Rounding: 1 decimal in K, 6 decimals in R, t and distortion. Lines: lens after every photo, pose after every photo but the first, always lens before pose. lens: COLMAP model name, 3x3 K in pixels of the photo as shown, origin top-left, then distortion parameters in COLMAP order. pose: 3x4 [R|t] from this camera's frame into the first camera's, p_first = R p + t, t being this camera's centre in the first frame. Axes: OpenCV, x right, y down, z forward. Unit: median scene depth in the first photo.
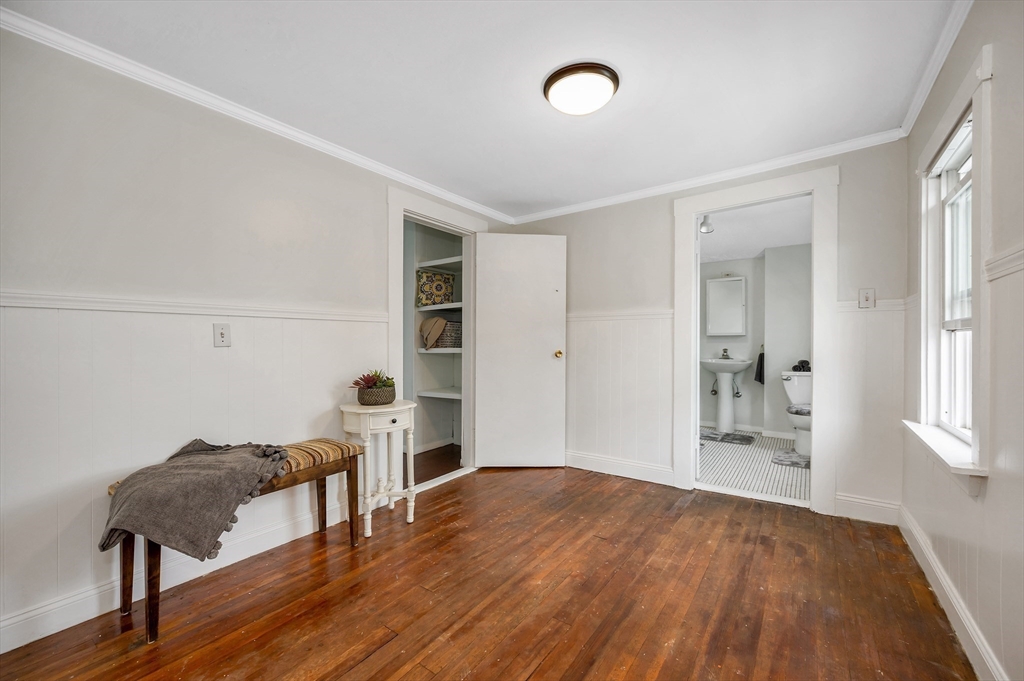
lens RADIAL K [[419.9, 0, 511.0], [0, 419.9, 342.1], [0, 0, 1]] dist [-0.001168, -0.000401]
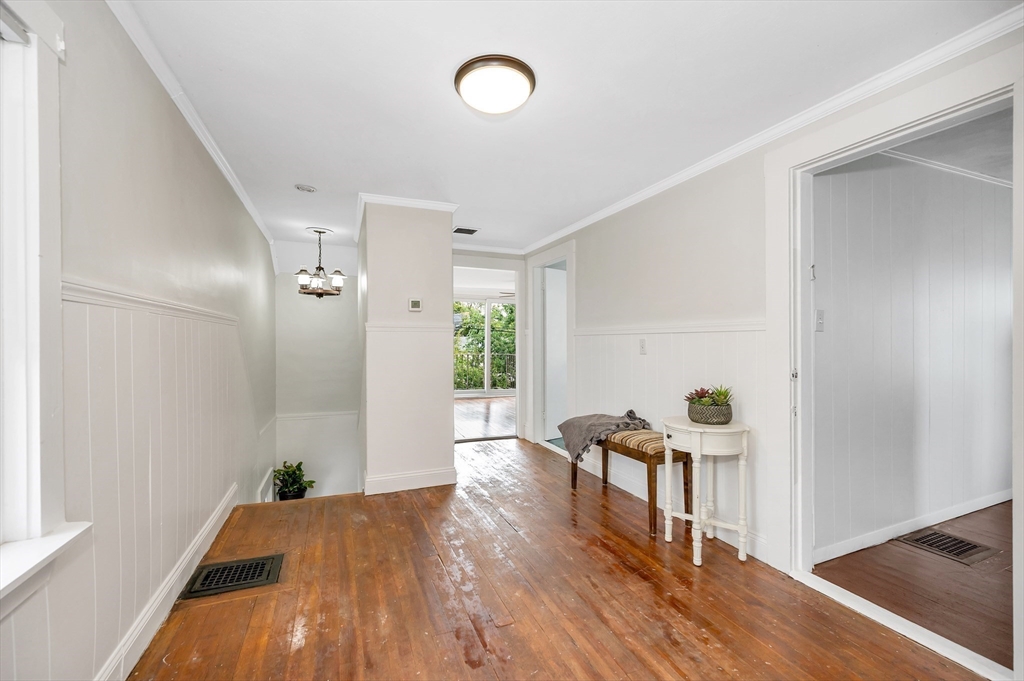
lens RADIAL K [[419.9, 0, 508.7], [0, 419.9, 341.2], [0, 0, 1]] dist [-0.001168, -0.000401]
pose [[-0.533577, 0.003819, -0.845743, 0.856252], [0.004248, 0.999989, 0.001835, -0.040612], [0.845741, -0.002614, -0.533587, 1.393912]]
